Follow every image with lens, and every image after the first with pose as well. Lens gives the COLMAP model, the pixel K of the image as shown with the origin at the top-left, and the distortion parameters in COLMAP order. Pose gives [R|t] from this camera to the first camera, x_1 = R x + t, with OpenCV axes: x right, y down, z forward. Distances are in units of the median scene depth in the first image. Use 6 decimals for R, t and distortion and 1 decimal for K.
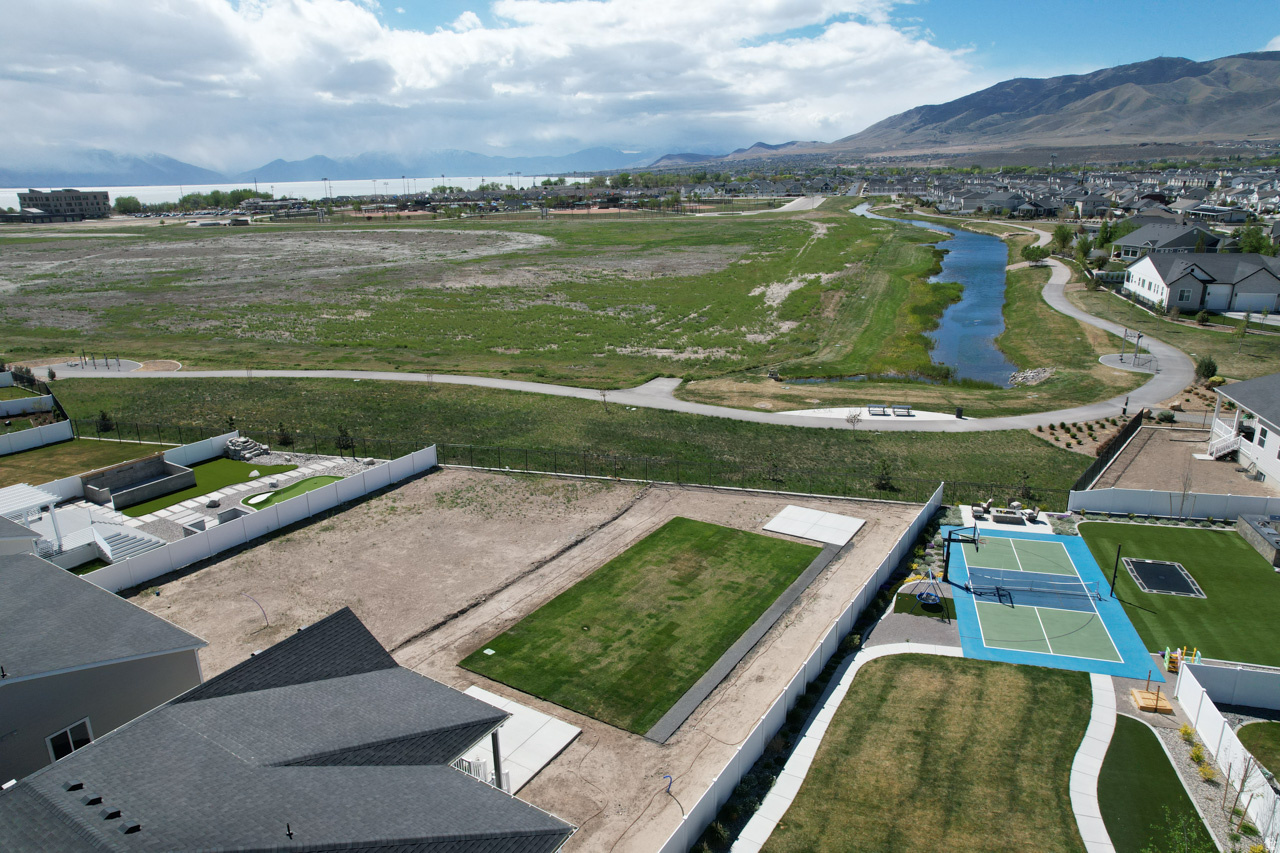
lens RADIAL K [[817.5, 0, 639.4], [0, 817.5, 420.8], [0, 0, 1]] dist [-0.073415, 0.066632]
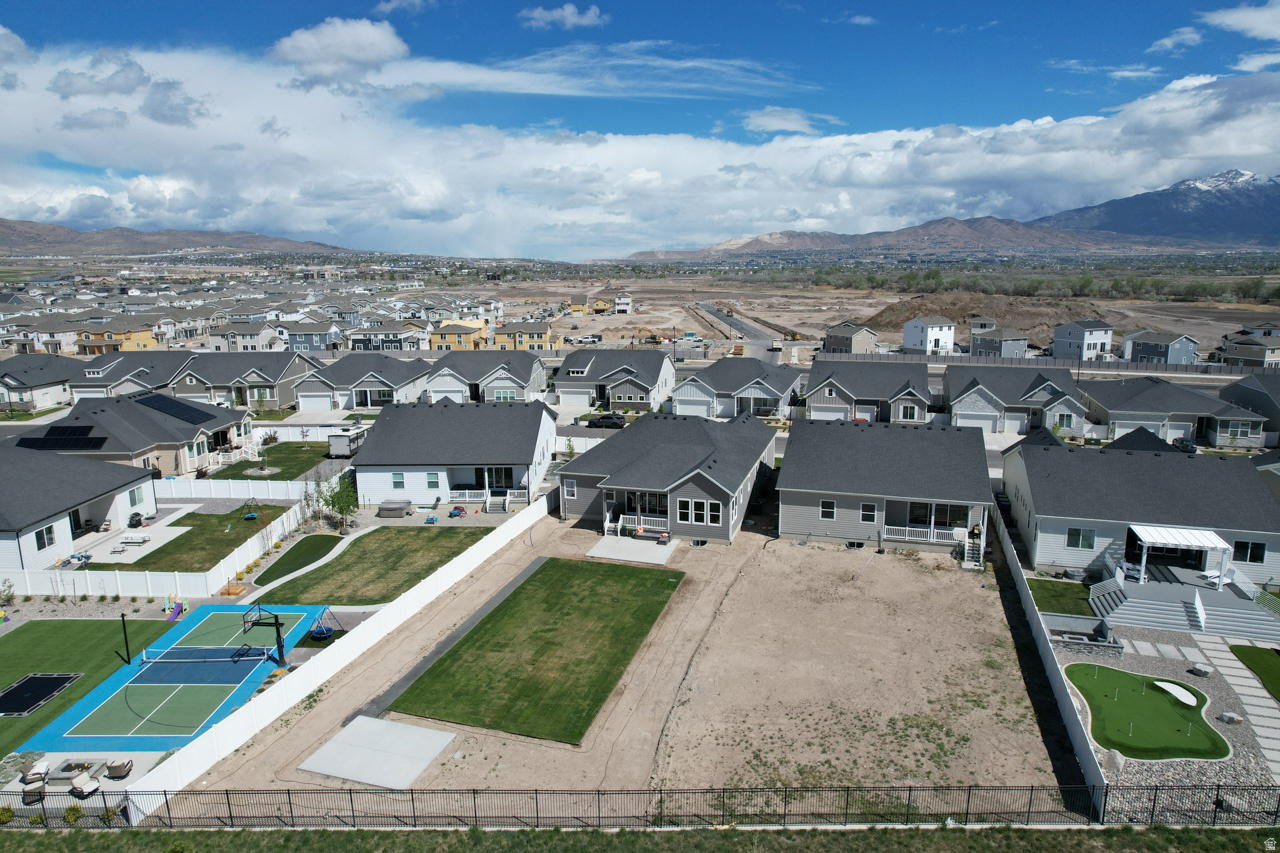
lens RADIAL K [[817.5, 0, 639.4], [0, 817.5, 420.8], [0, 0, 1]] dist [-0.073415, 0.066632]
pose [[-0.965321, 0.073491, -0.250508, 0.057546], [-0.052709, 0.884935, 0.462722, -0.171998], [0.255689, 0.459879, -0.850373, 0.574294]]
